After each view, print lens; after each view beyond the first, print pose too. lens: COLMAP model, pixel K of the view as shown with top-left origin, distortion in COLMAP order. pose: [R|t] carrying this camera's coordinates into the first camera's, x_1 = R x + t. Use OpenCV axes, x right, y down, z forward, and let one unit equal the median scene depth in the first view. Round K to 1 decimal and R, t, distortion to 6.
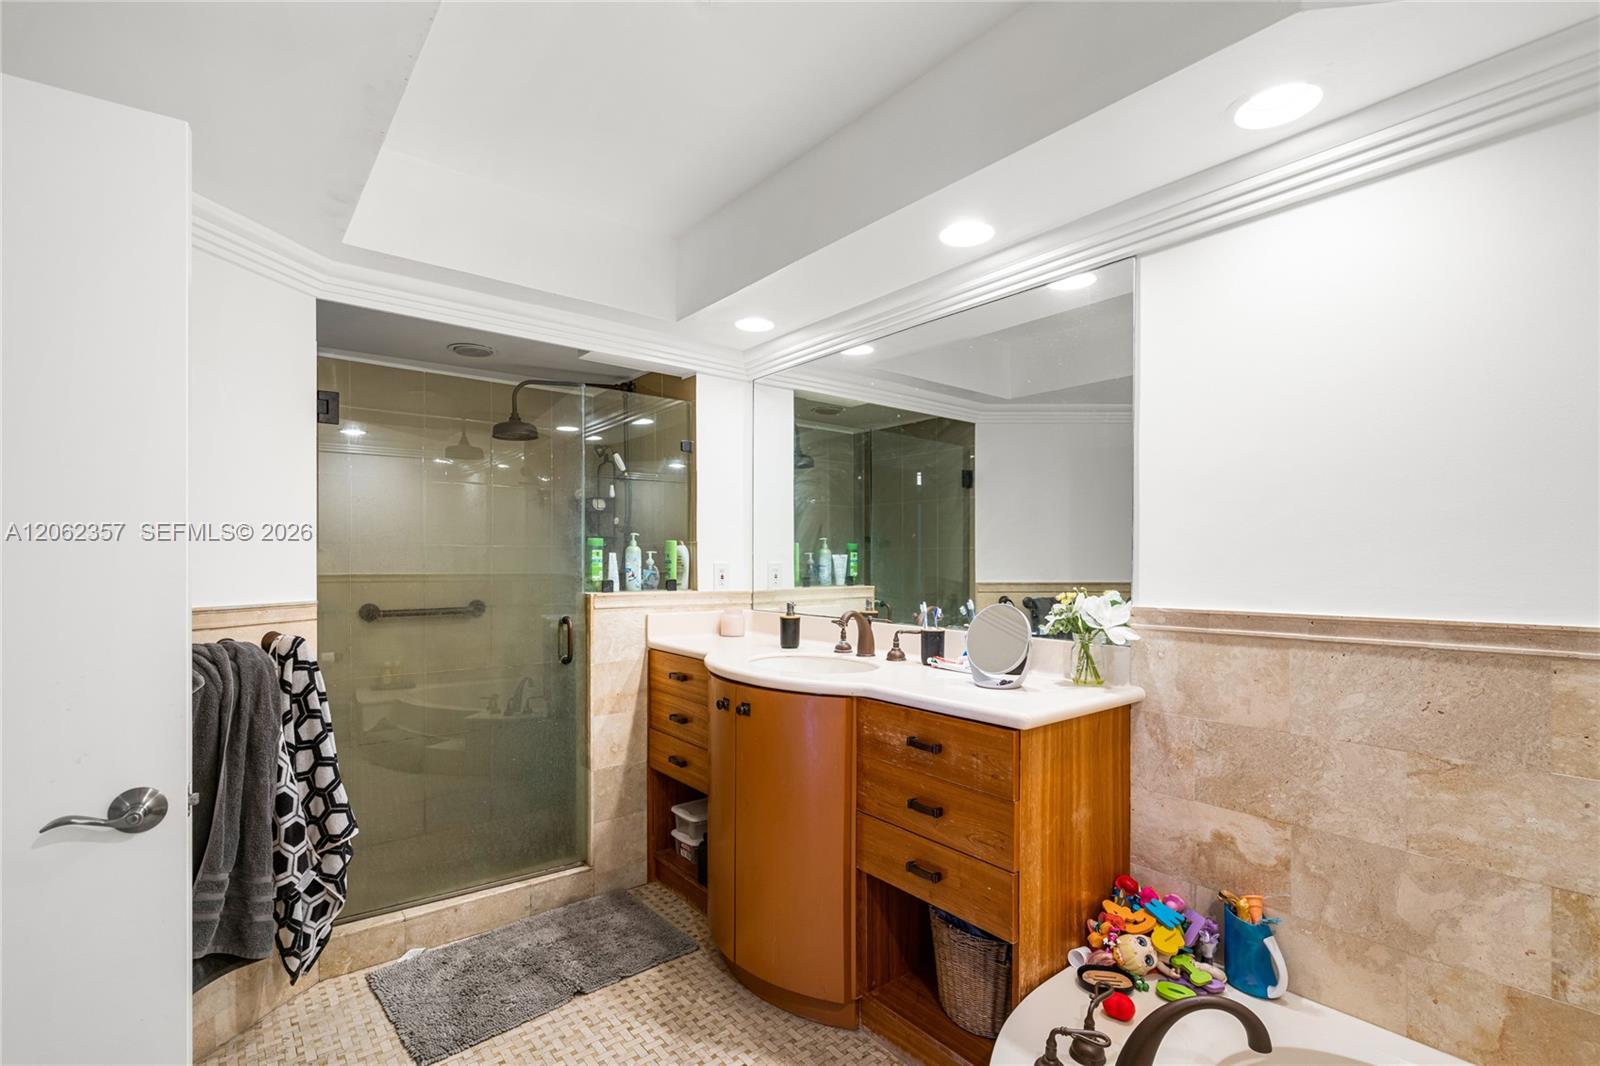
lens RADIAL K [[732.2, 0, 824.2], [0, 732.2, 543.1], [0, 0, 1]] dist [0.002172, 0.000796]
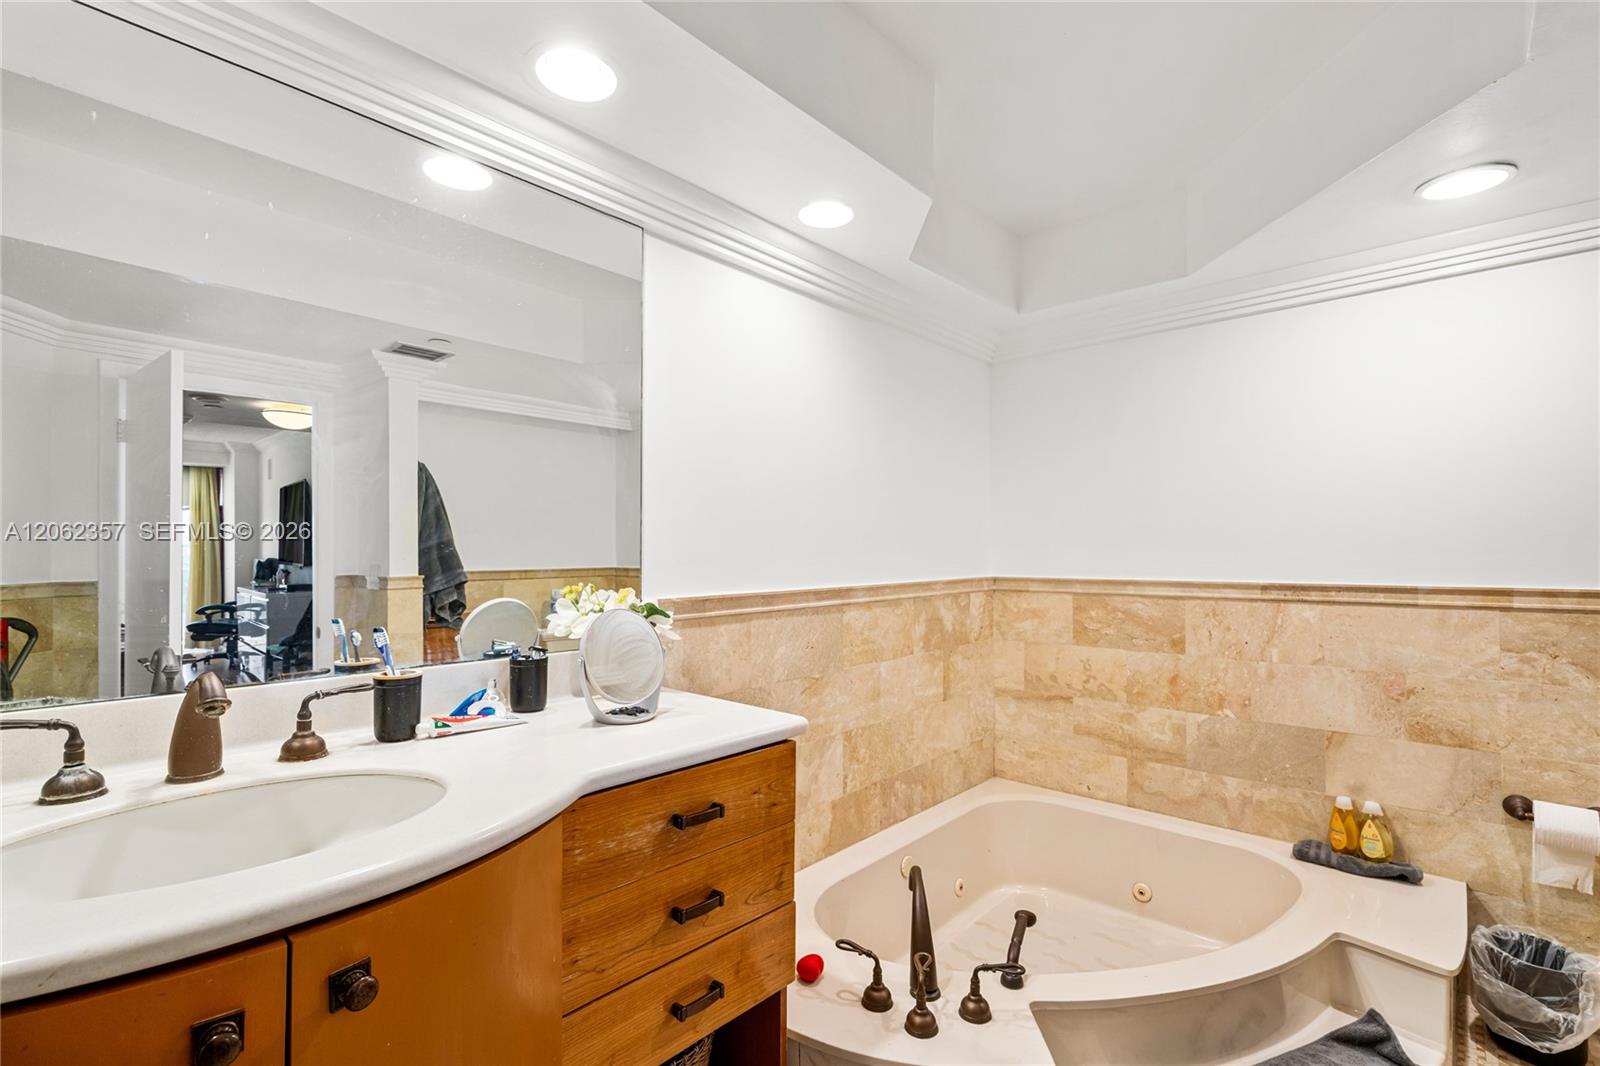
lens RADIAL K [[720.8, 0, 804.8], [0, 720.8, 528.1], [0, 0, 1]] dist [-0.008022, 0.005443]
pose [[-0.131714, 0.031236, 0.990795, -0.440231], [-0.023823, 0.999115, -0.034665, 0.019297], [-0.991001, -0.028169, -0.130854, 0.783641]]
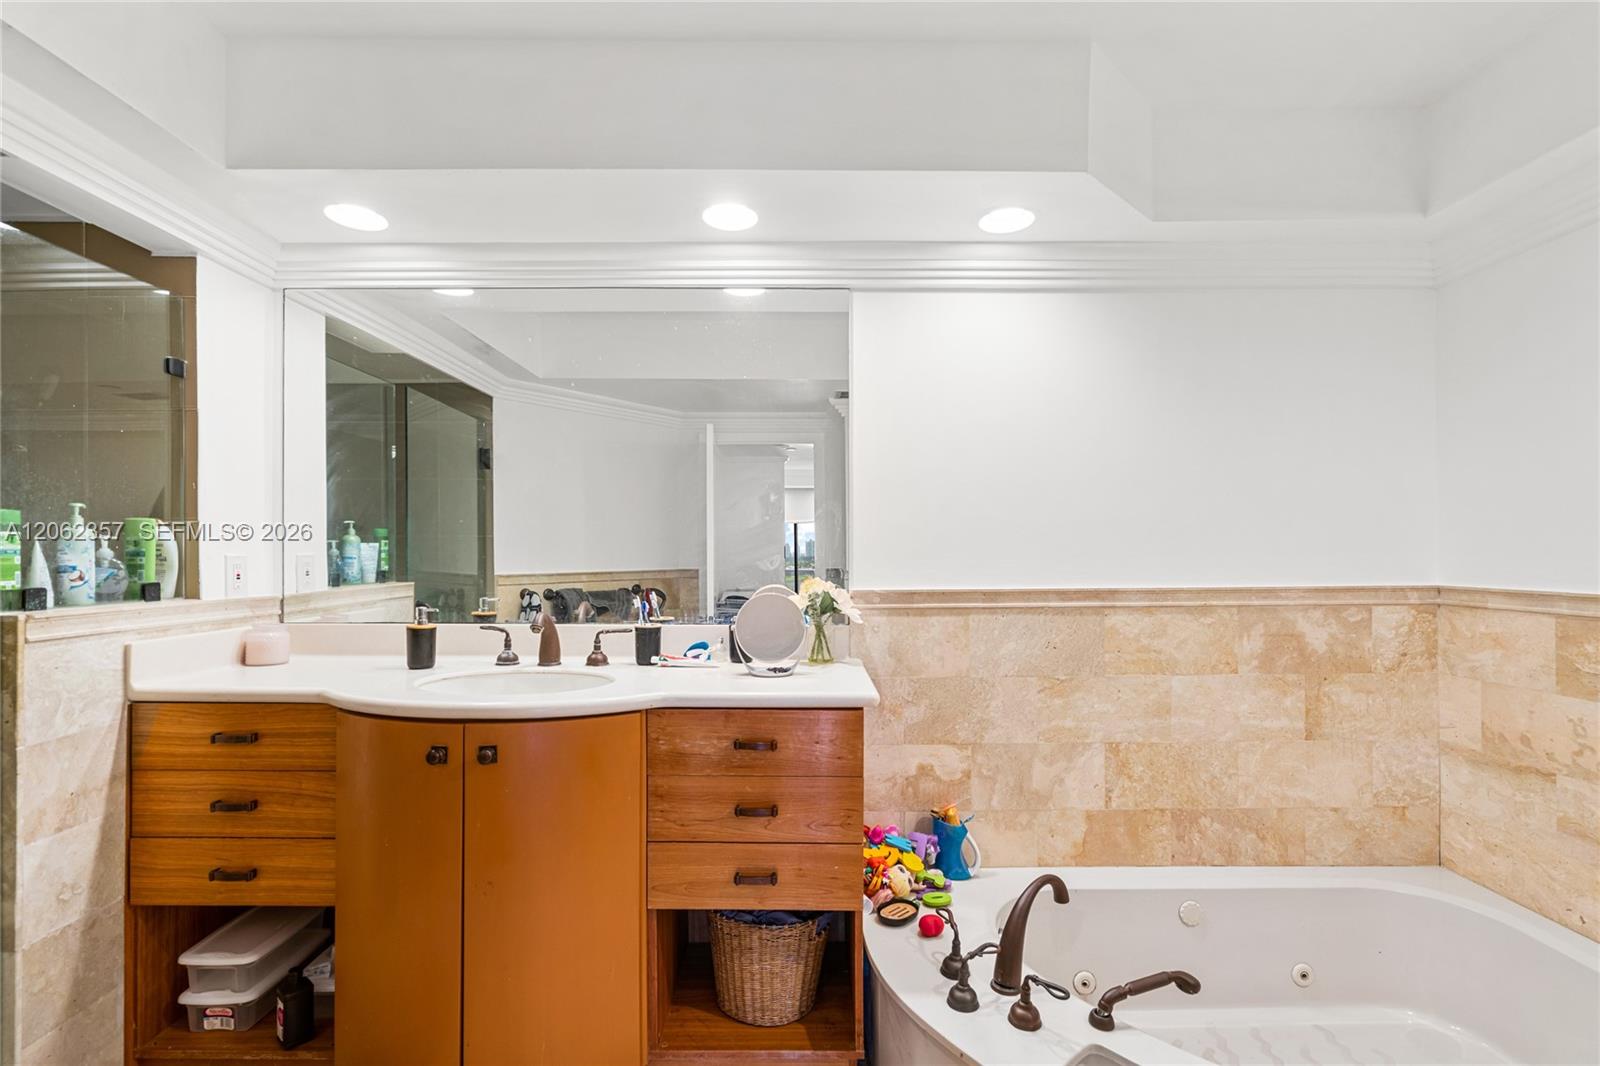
lens RADIAL K [[720.8, 0, 804.8], [0, 720.8, 528.1], [0, 0, 1]] dist [-0.008022, 0.005443]
pose [[0.638678, 0.021792, 0.769166, -0.429686], [-0.016767, 0.999756, -0.014402, 0.005608], [-0.769292, -0.003698, 0.638887, 0.279330]]
